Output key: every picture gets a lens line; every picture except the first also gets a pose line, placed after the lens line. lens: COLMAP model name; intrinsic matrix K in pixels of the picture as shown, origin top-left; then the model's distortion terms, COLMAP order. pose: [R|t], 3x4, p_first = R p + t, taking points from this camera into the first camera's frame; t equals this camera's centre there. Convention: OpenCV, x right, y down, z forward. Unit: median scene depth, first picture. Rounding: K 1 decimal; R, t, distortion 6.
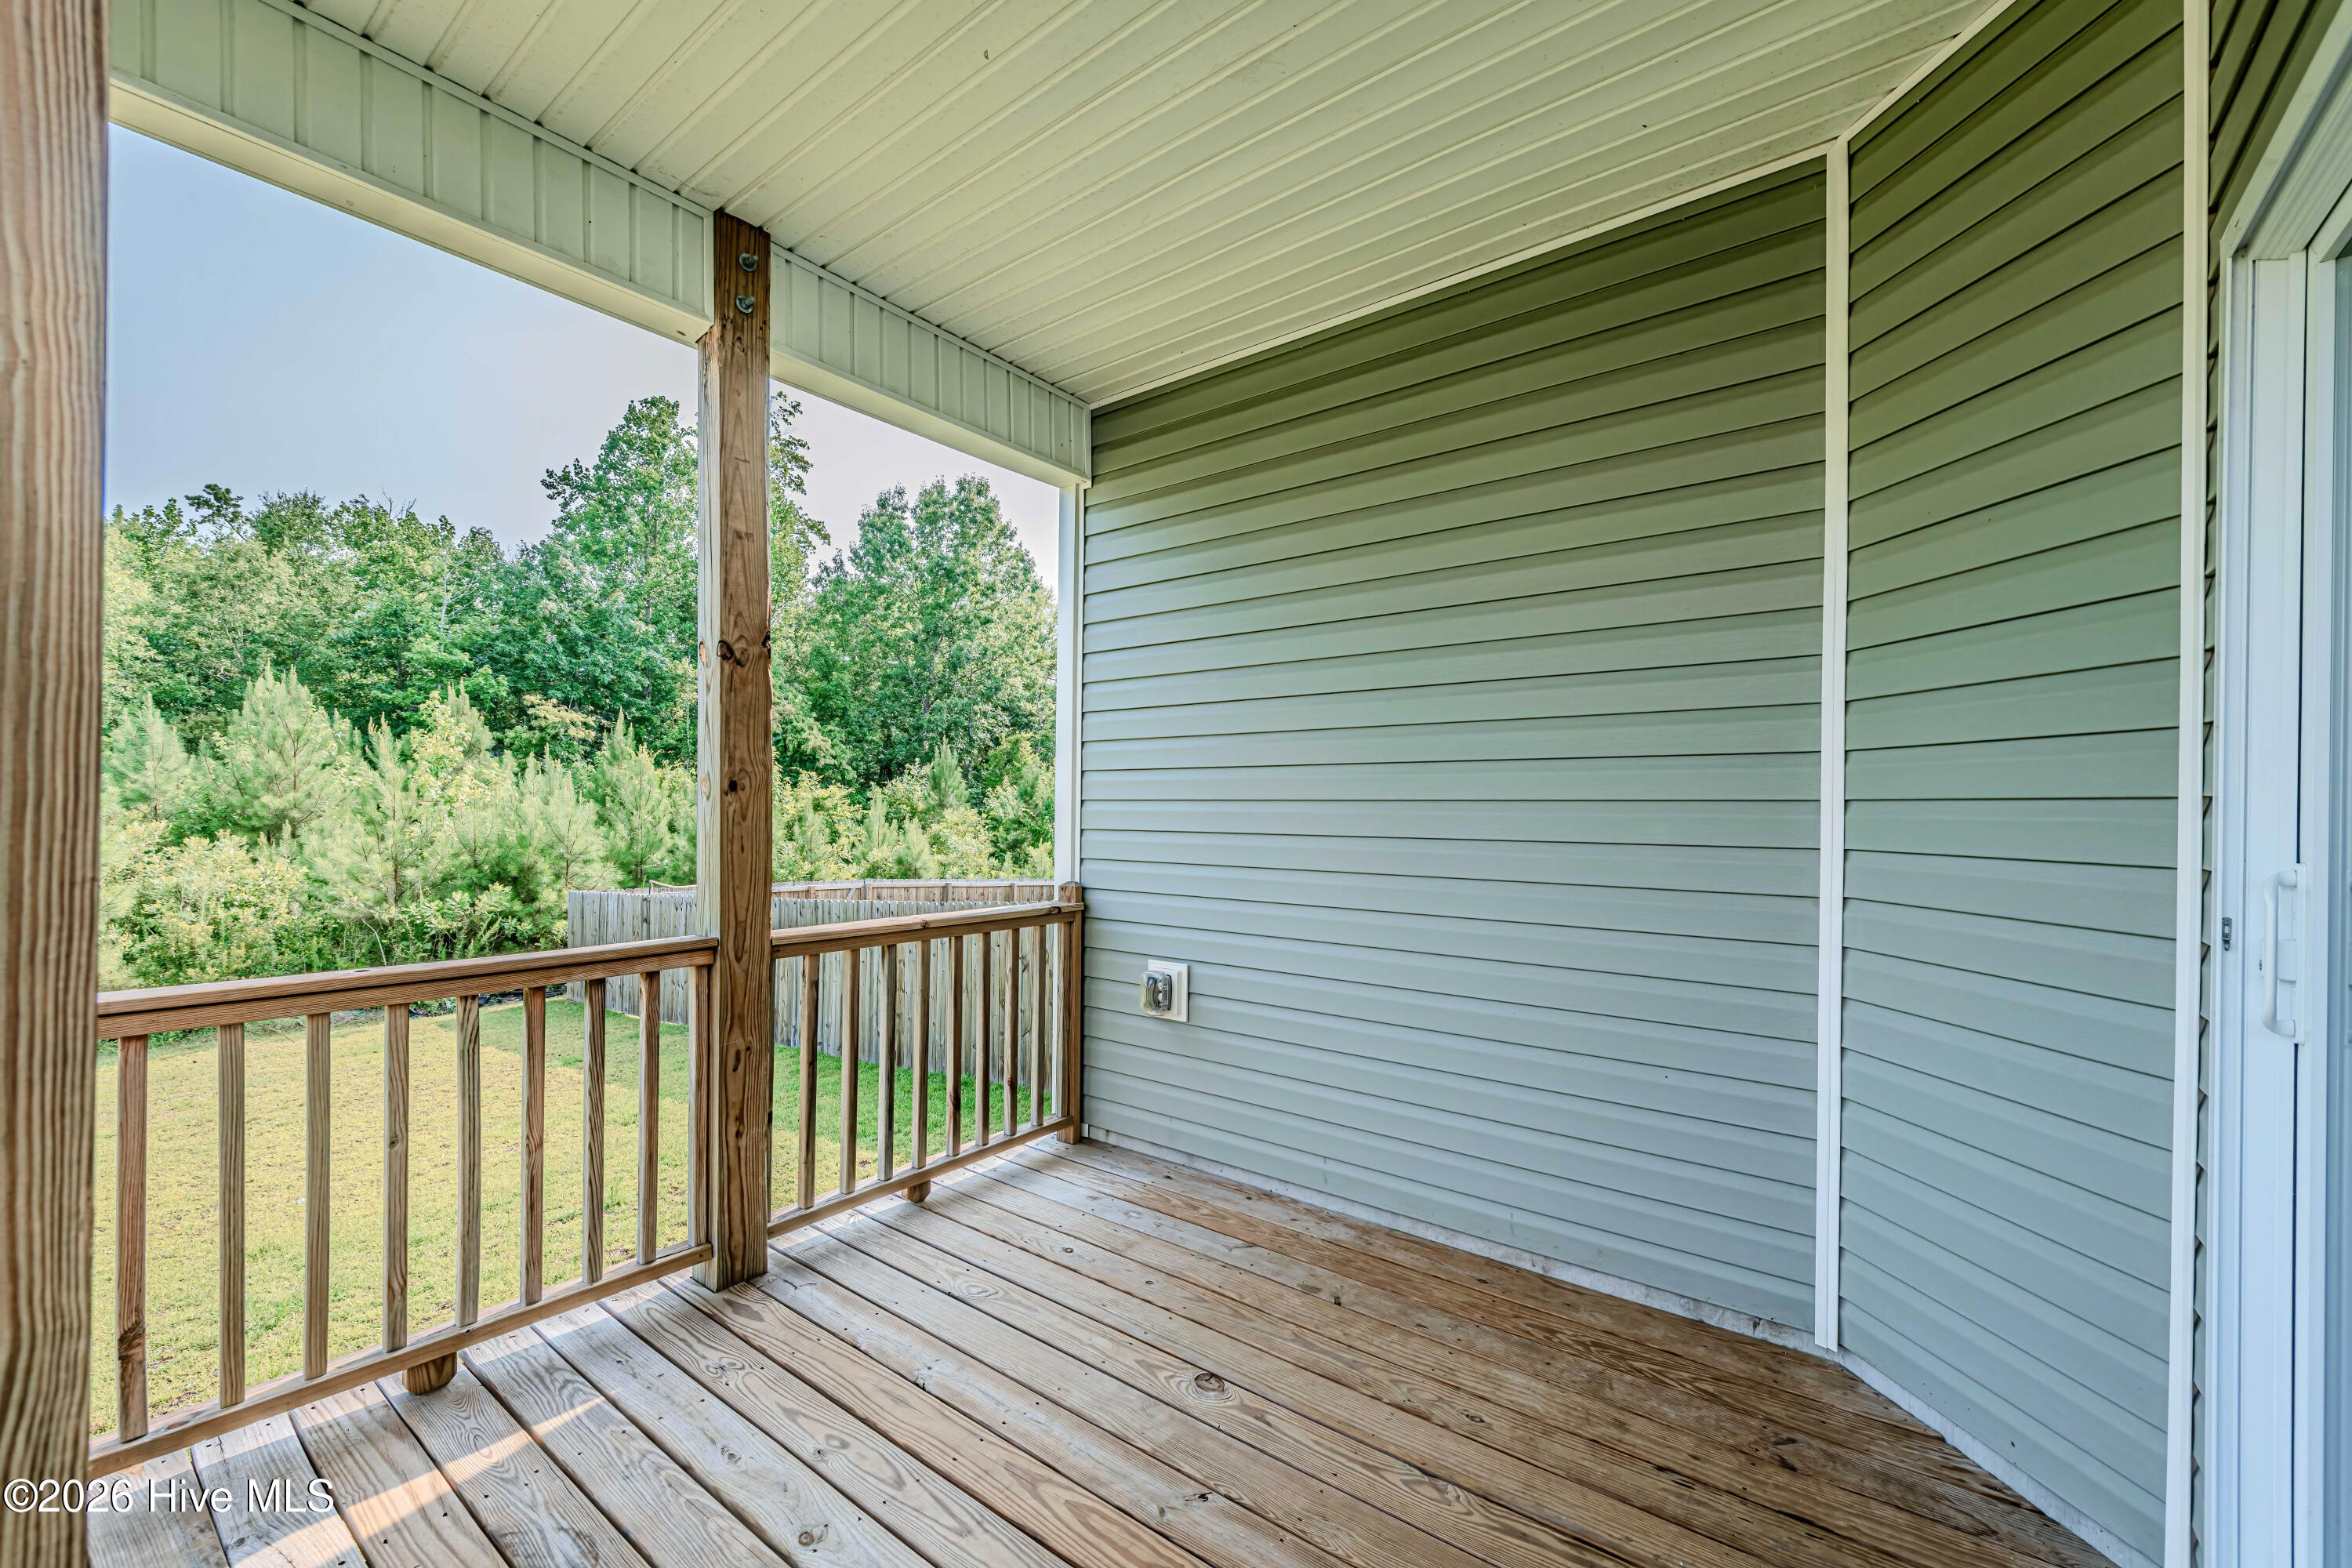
lens RADIAL K [[914.5, 0, 1165.8], [0, 914.5, 790.0], [0, 0, 1]] dist [0.022270, -0.013214]
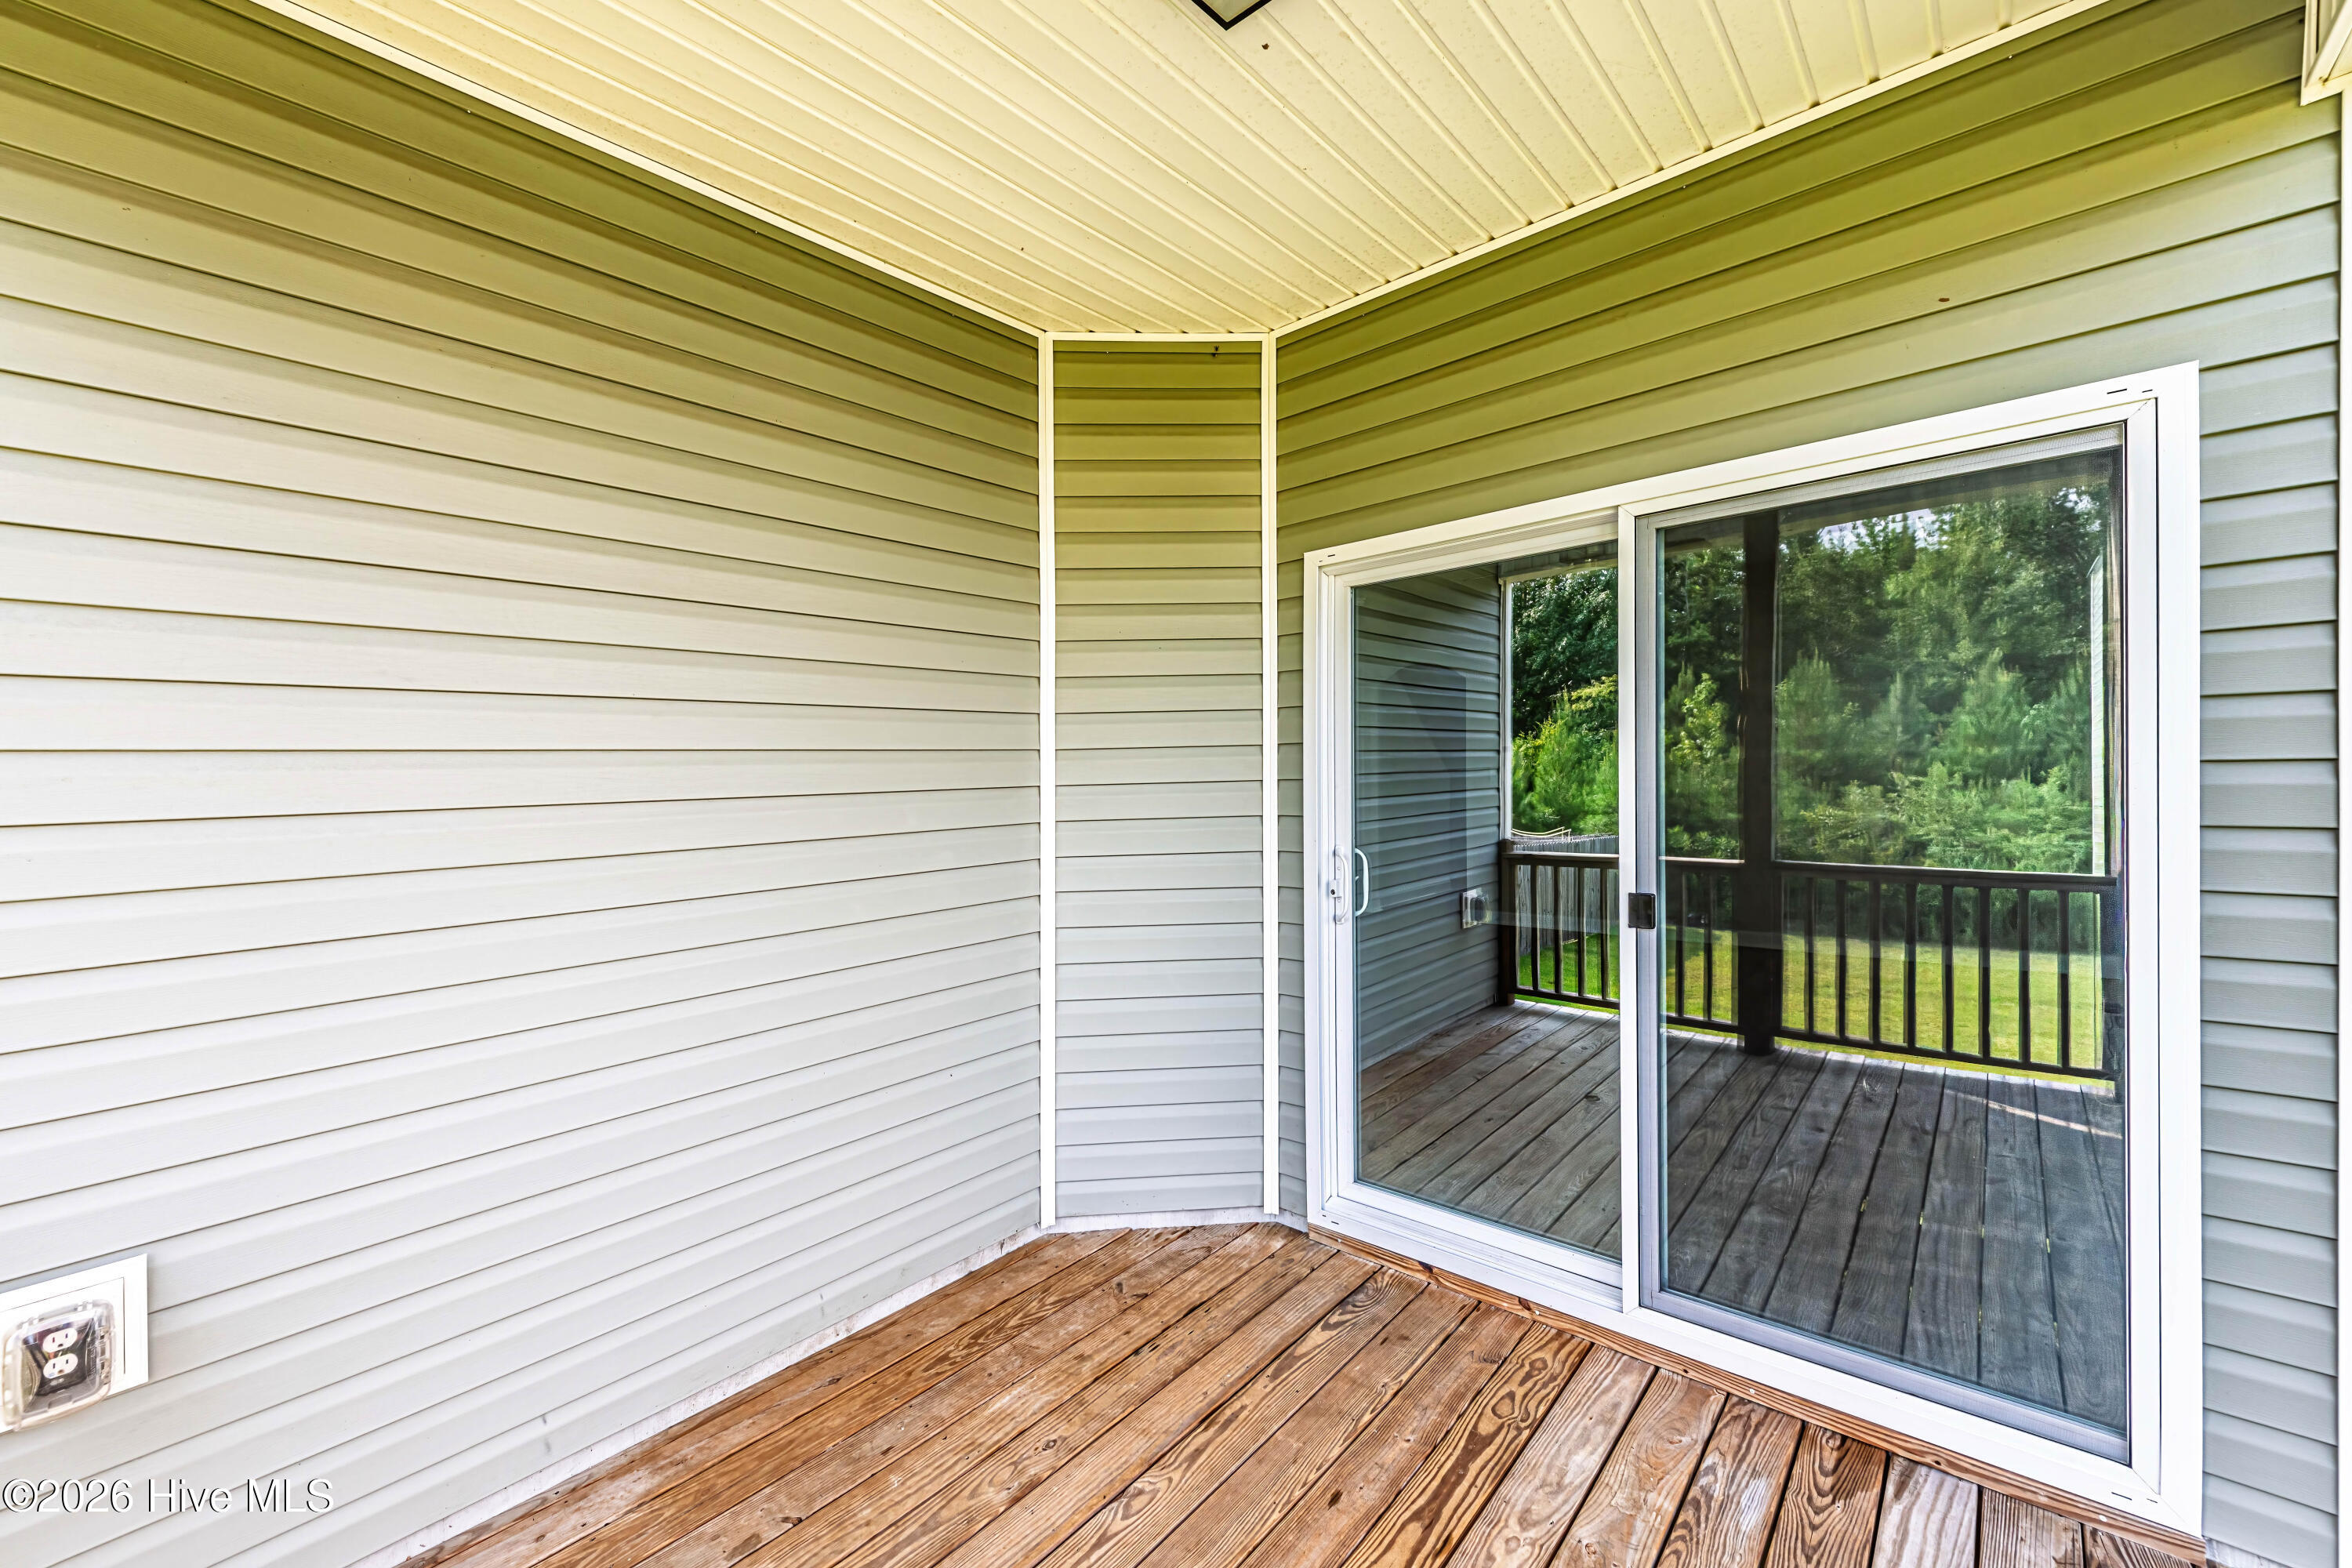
lens RADIAL K [[900.9, 0, 1212.8], [0, 900.9, 789.0], [0, 0, 1]] dist [-0.000649, -0.000231]
pose [[0.065277, -0.023237, 0.997597, -0.392272], [0.015307, 0.999635, 0.022282, -0.043206], [-0.997750, 0.013816, 0.065609, 0.455906]]
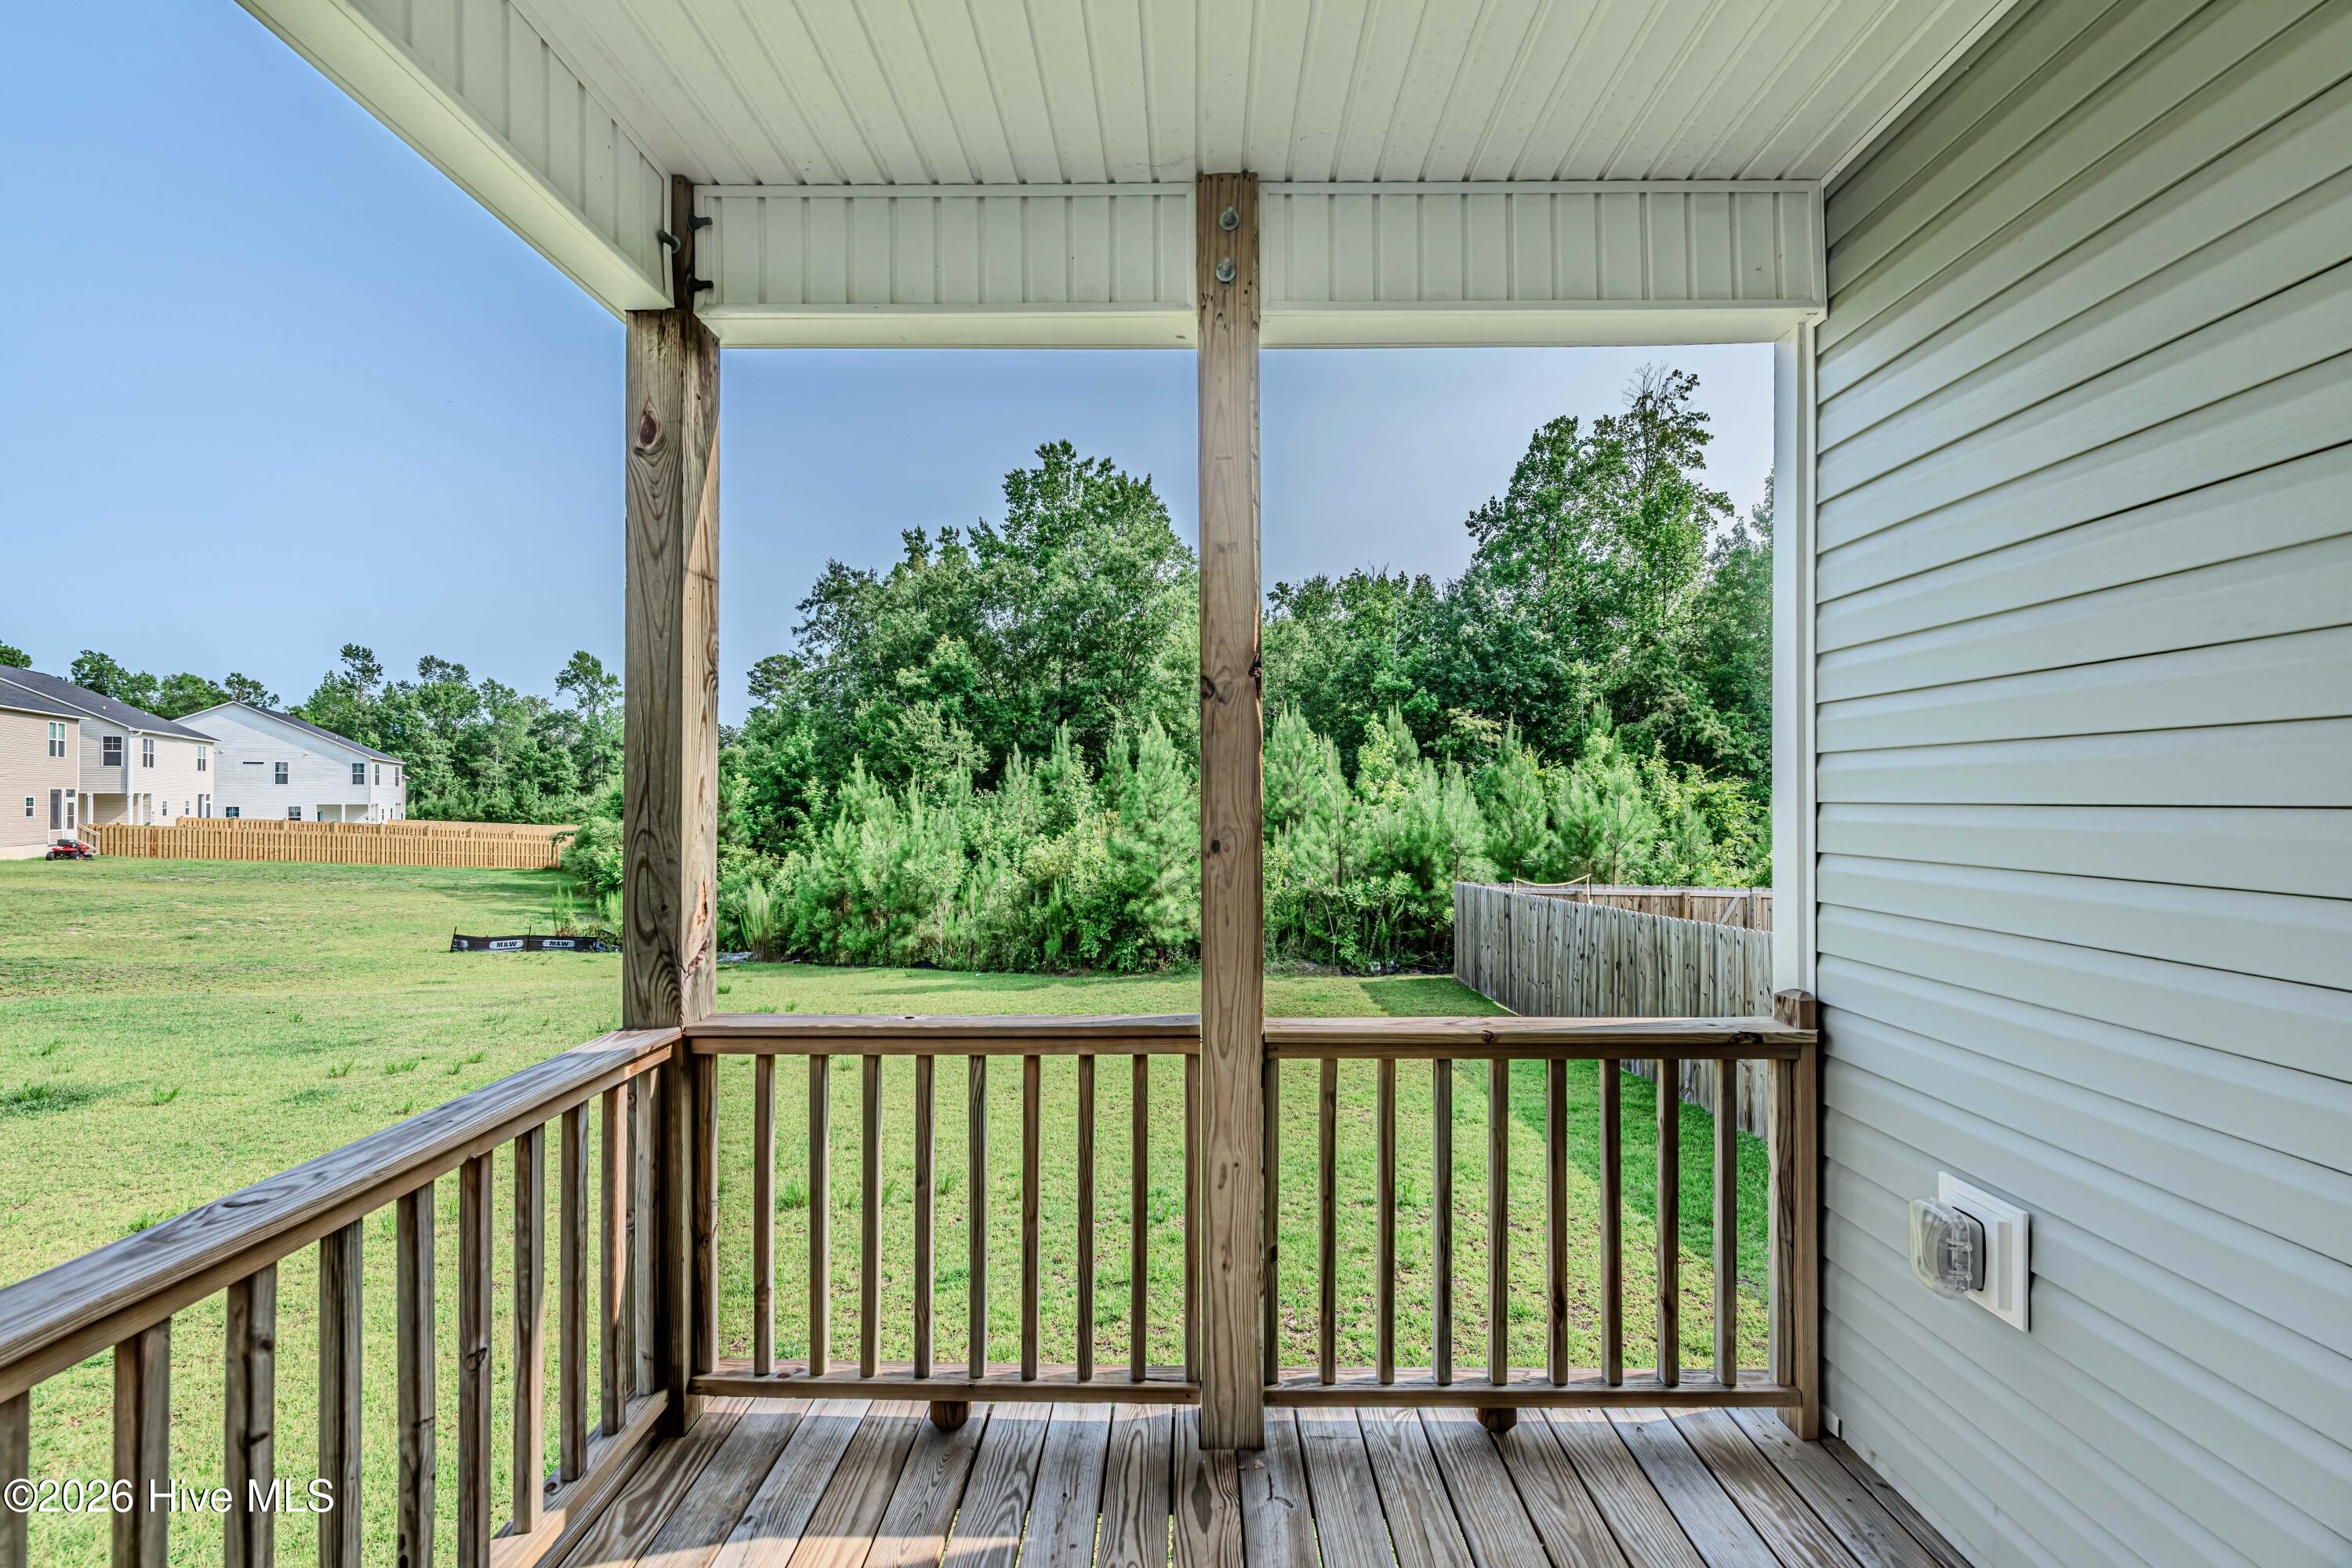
lens RADIAL K [[914.5, 0, 1165.8], [0, 914.5, 790.0], [0, 0, 1]] dist [0.022270, -0.013214]
pose [[0.628984, -0.021374, -0.777124, 0.125434], [0.023484, 0.999688, -0.008488, -0.040749], [0.777063, -0.012911, 0.629290, 0.354671]]
